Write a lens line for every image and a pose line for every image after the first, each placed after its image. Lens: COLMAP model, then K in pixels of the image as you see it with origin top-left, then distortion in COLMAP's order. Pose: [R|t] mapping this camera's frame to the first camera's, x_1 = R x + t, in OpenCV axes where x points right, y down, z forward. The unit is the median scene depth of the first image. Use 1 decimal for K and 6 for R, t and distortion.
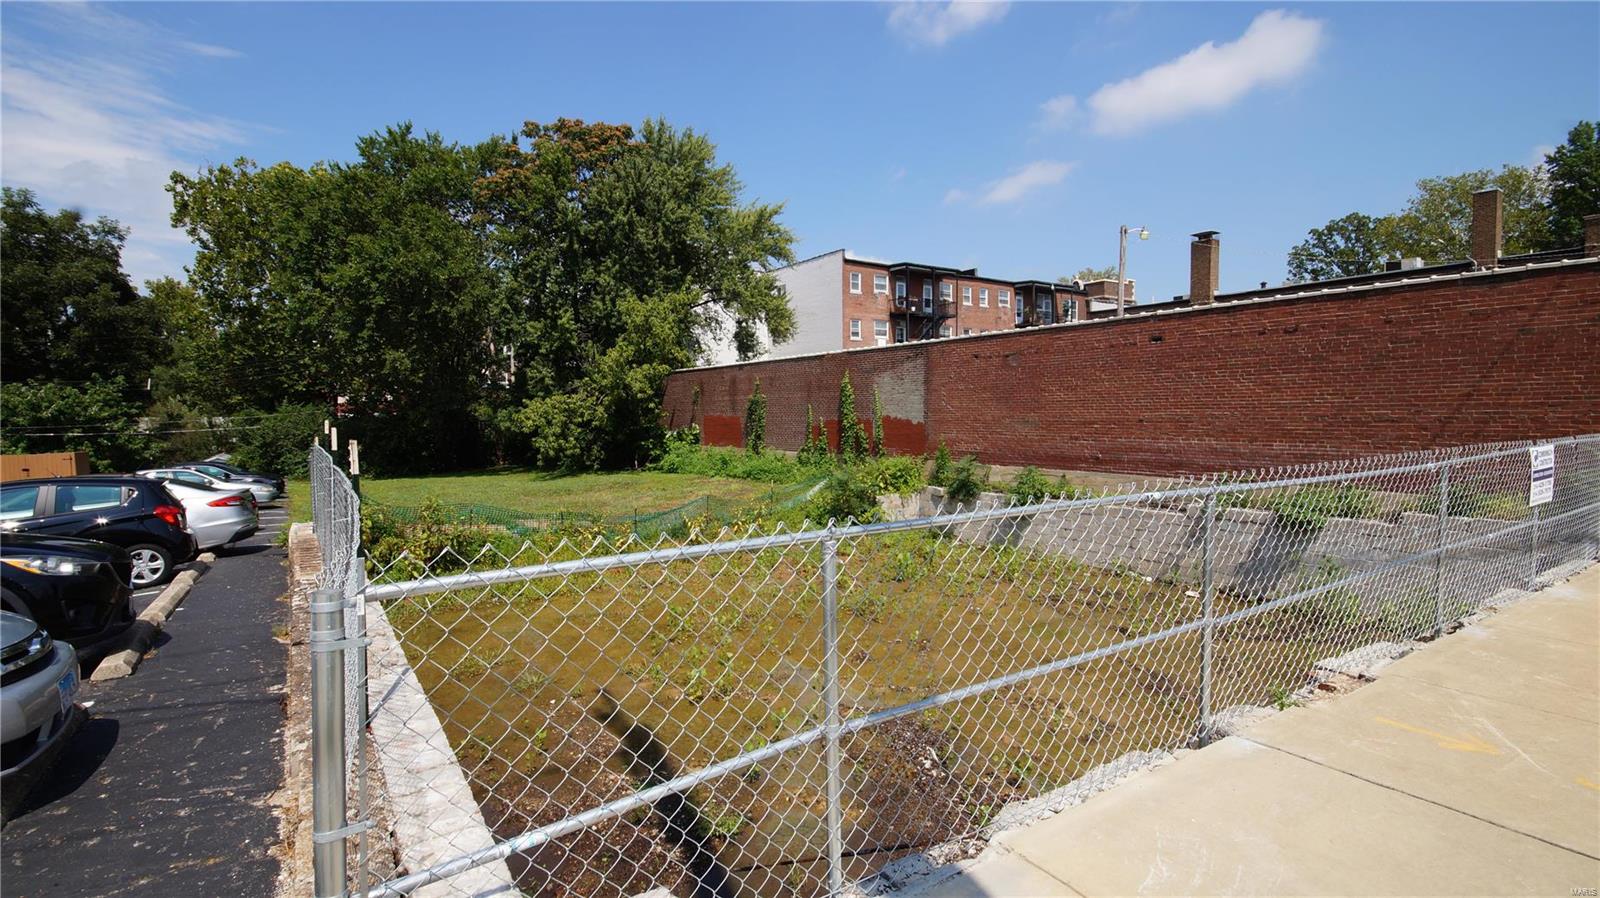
lens RADIAL K [[759.3, 0, 789.1], [0, 759.3, 448.3], [0, 0, 1]] dist [0.003314, -0.000594]
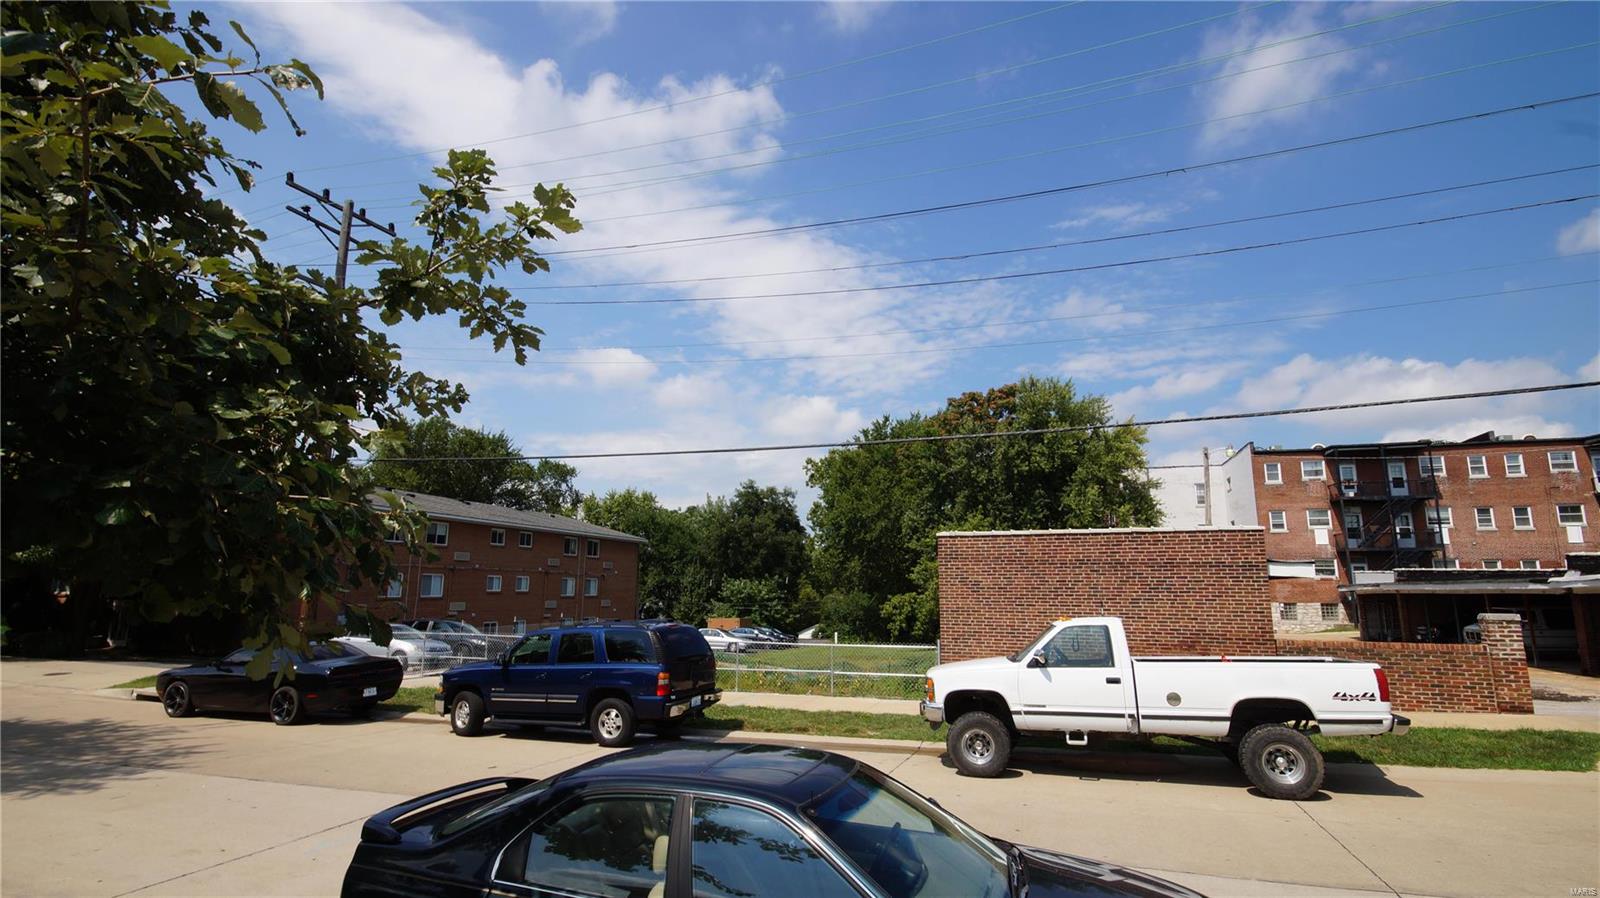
lens RADIAL K [[759.3, 0, 786.1], [0, 759.3, 450.1], [0, 0, 1]] dist [0.003314, -0.000594]
pose [[0.601549, -0.131120, -0.788002, 0.678324], [-0.051665, 0.977986, -0.202173, -0.027350], [0.797163, 0.162329, 0.581532, -0.083181]]
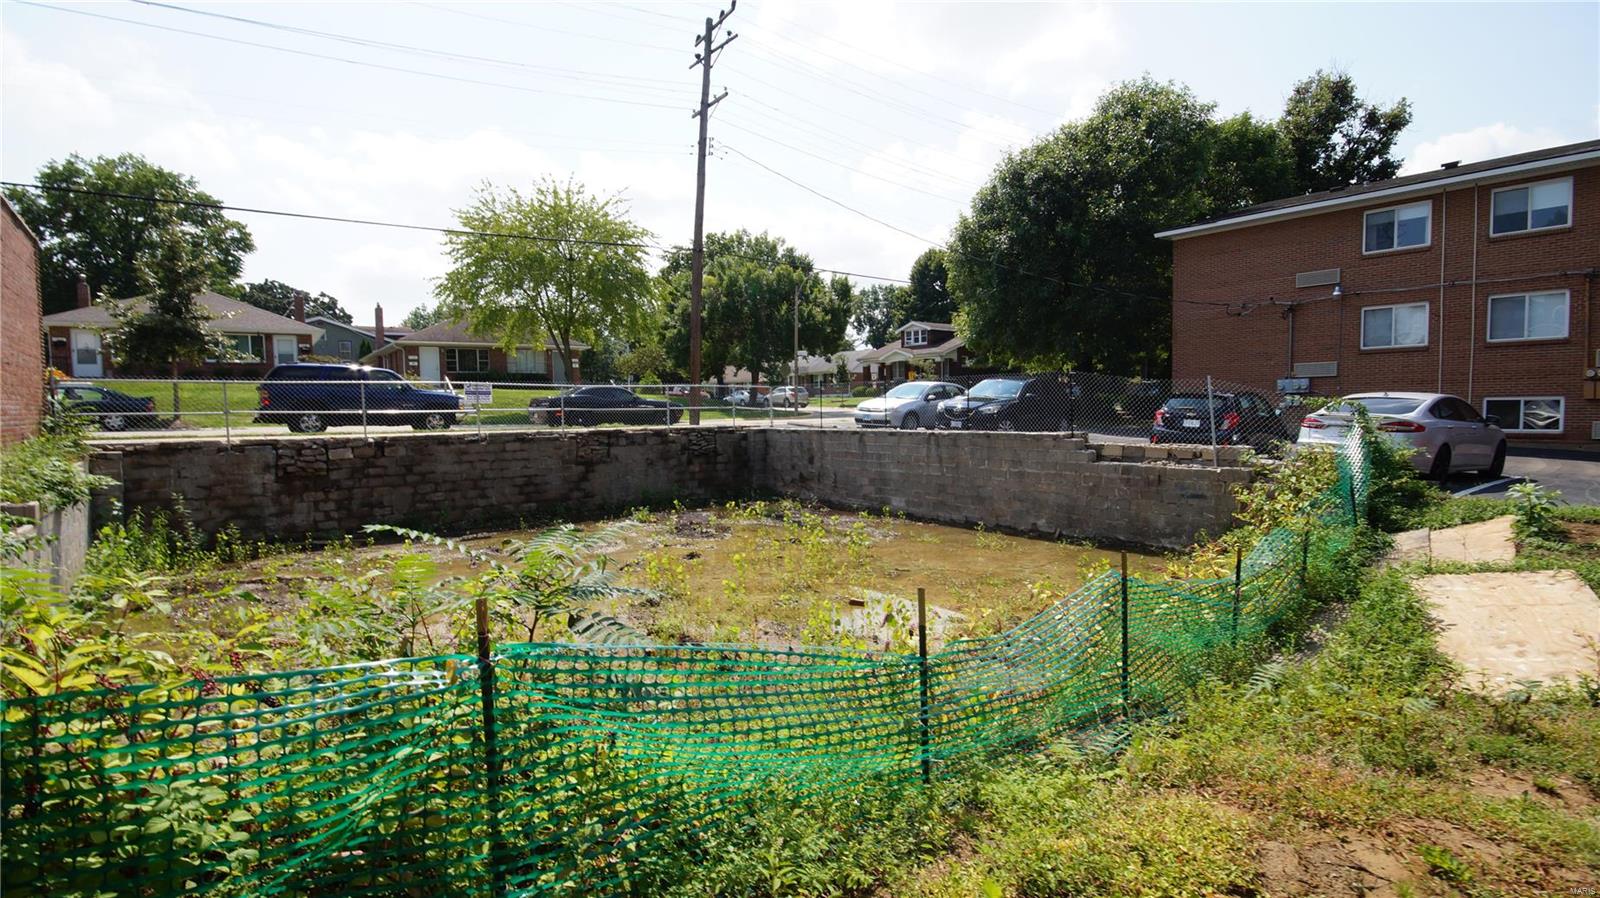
lens RADIAL K [[759.3, 0, 784.2], [0, 759.3, 450.3], [0, 0, 1]] dist [0.003314, -0.000594]
pose [[-0.994144, 0.032759, -0.102983, 0.025278], [0.022466, 0.994777, 0.099565, -0.001073], [0.105707, 0.096668, -0.989687, 0.700703]]
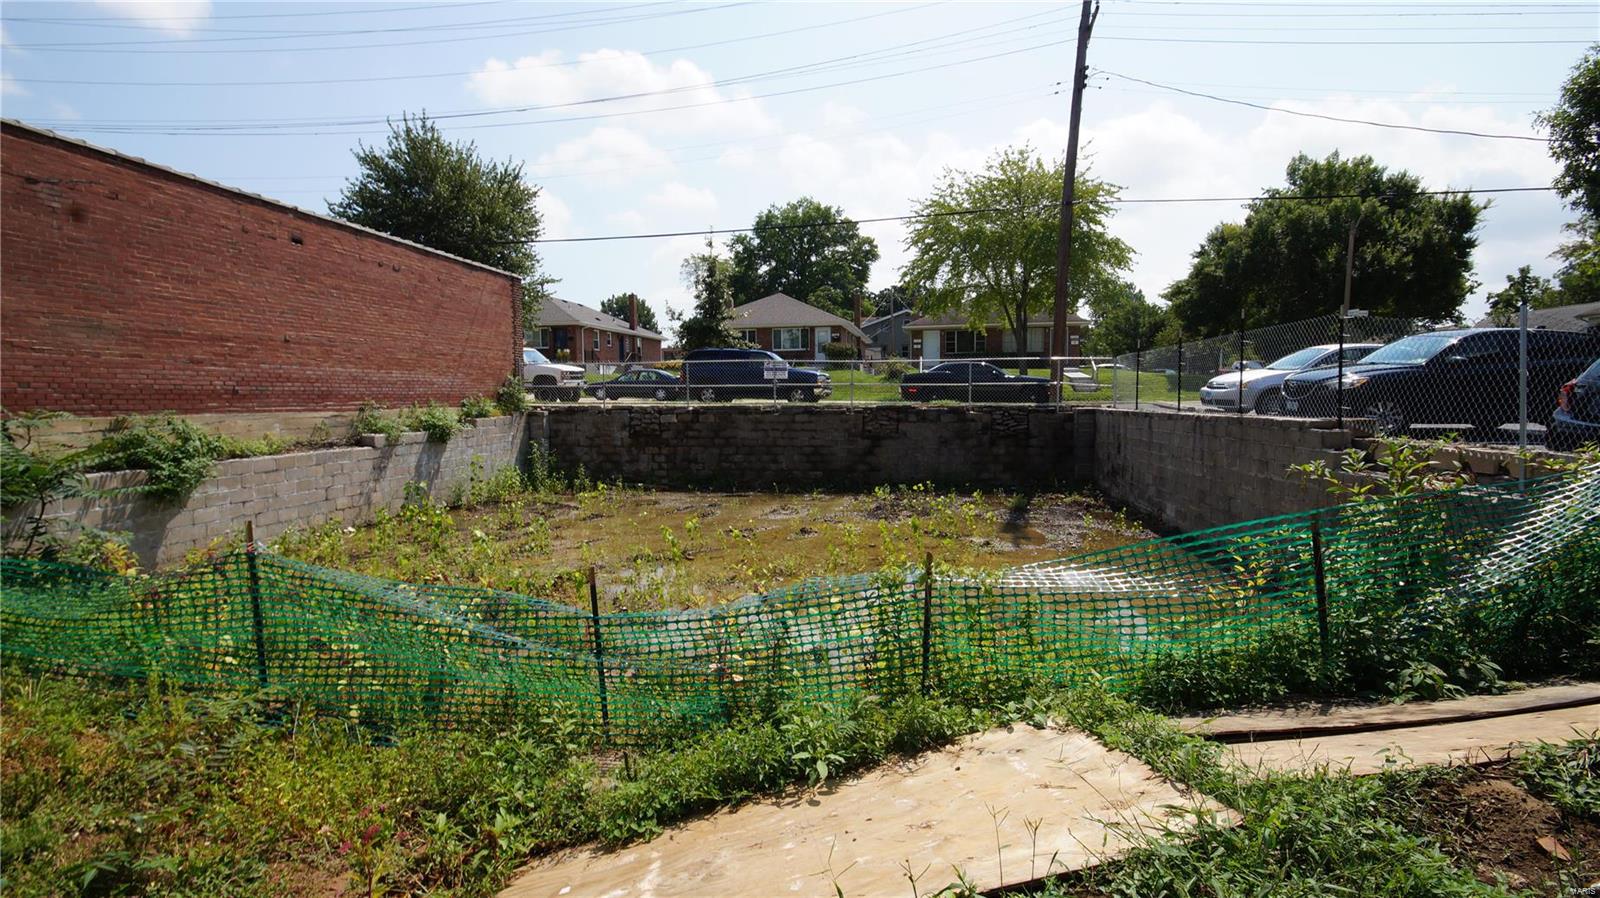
lens RADIAL K [[759.3, 0, 789.1], [0, 759.3, 452.6], [0, 0, 1]] dist [0.003314, -0.000594]
pose [[-0.755063, -0.033444, 0.654798, -0.210153], [0.046230, 0.993497, 0.104053, 0.009485], [-0.654020, 0.108838, -0.748607, 0.605103]]
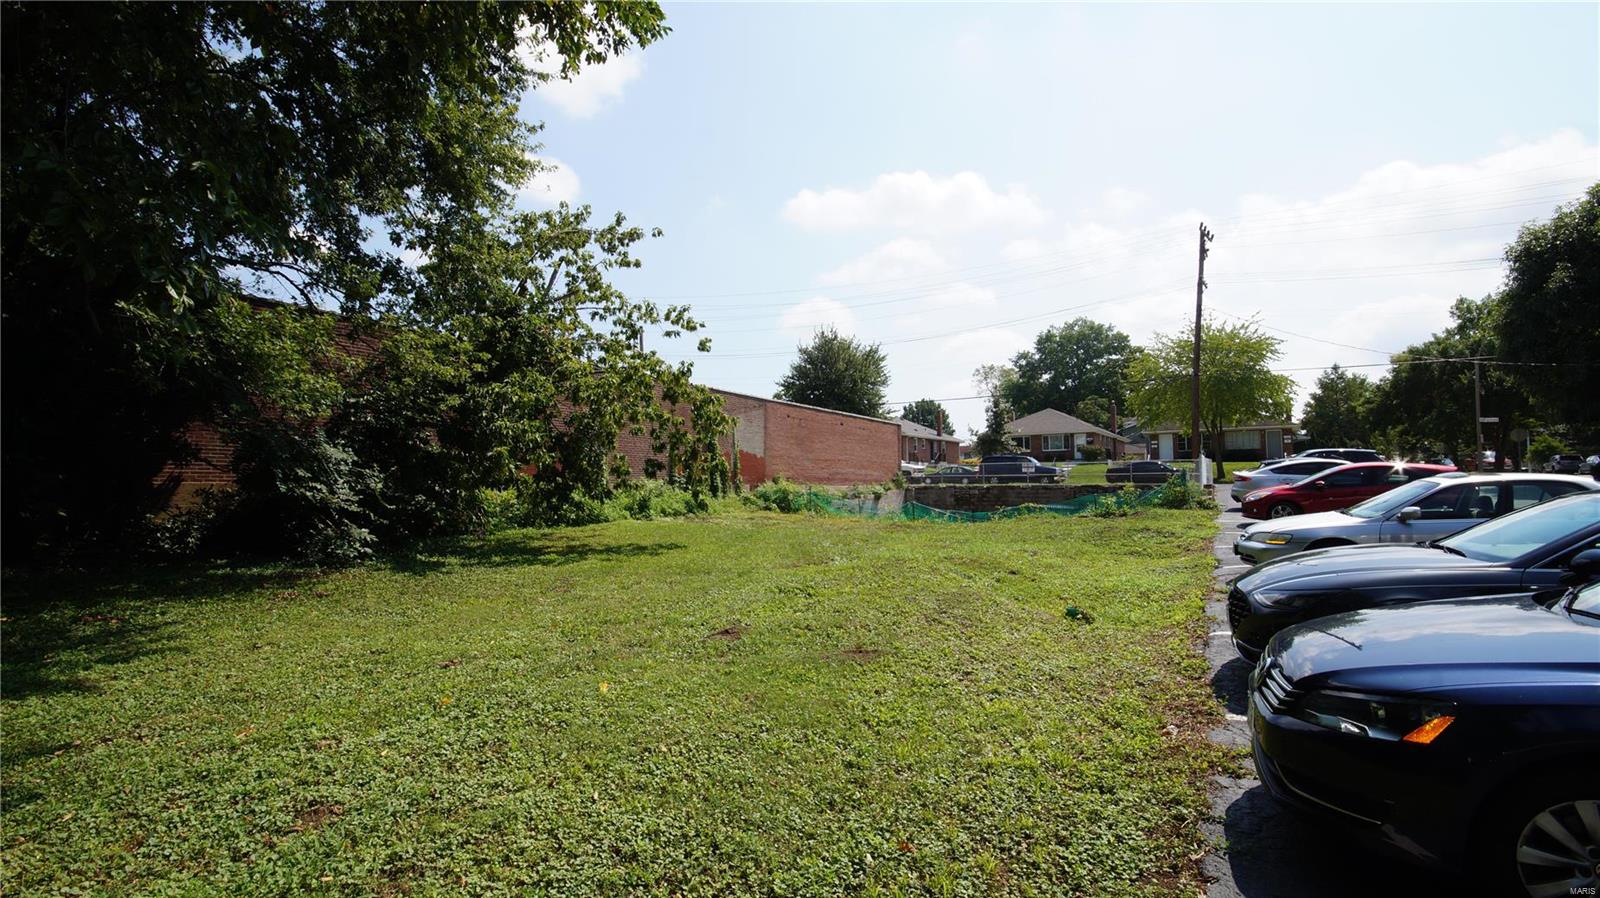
lens RADIAL K [[759.3, 0, 802.1], [0, 759.3, 457.4], [0, 0, 1]] dist [0.003314, -0.000594]
pose [[-0.477633, 0.050000, 0.877136, -0.672299], [0.053490, 0.998182, -0.027773, 0.005288], [-0.876930, 0.033653, -0.479439, 1.028227]]
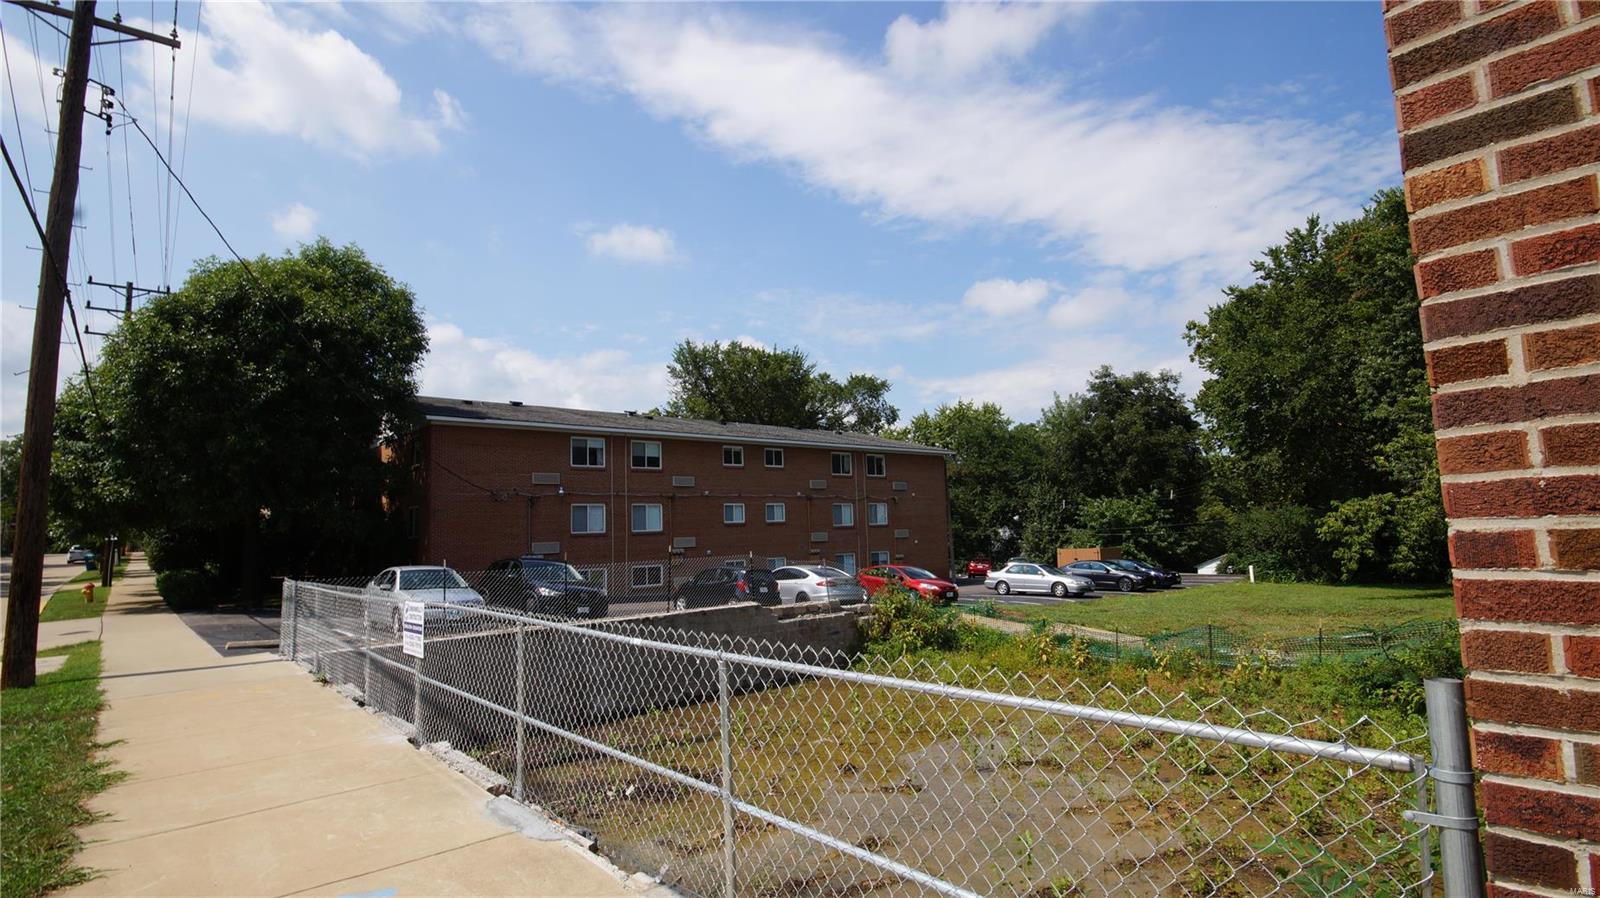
lens RADIAL K [[759.3, 0, 790.8], [0, 759.3, 453.8], [0, 0, 1]] dist [0.003314, -0.000594]
pose [[0.129971, -0.095810, -0.986878, 0.382245], [-0.015683, 0.994997, -0.098663, -0.020355], [0.991394, 0.028300, 0.127819, 0.246261]]
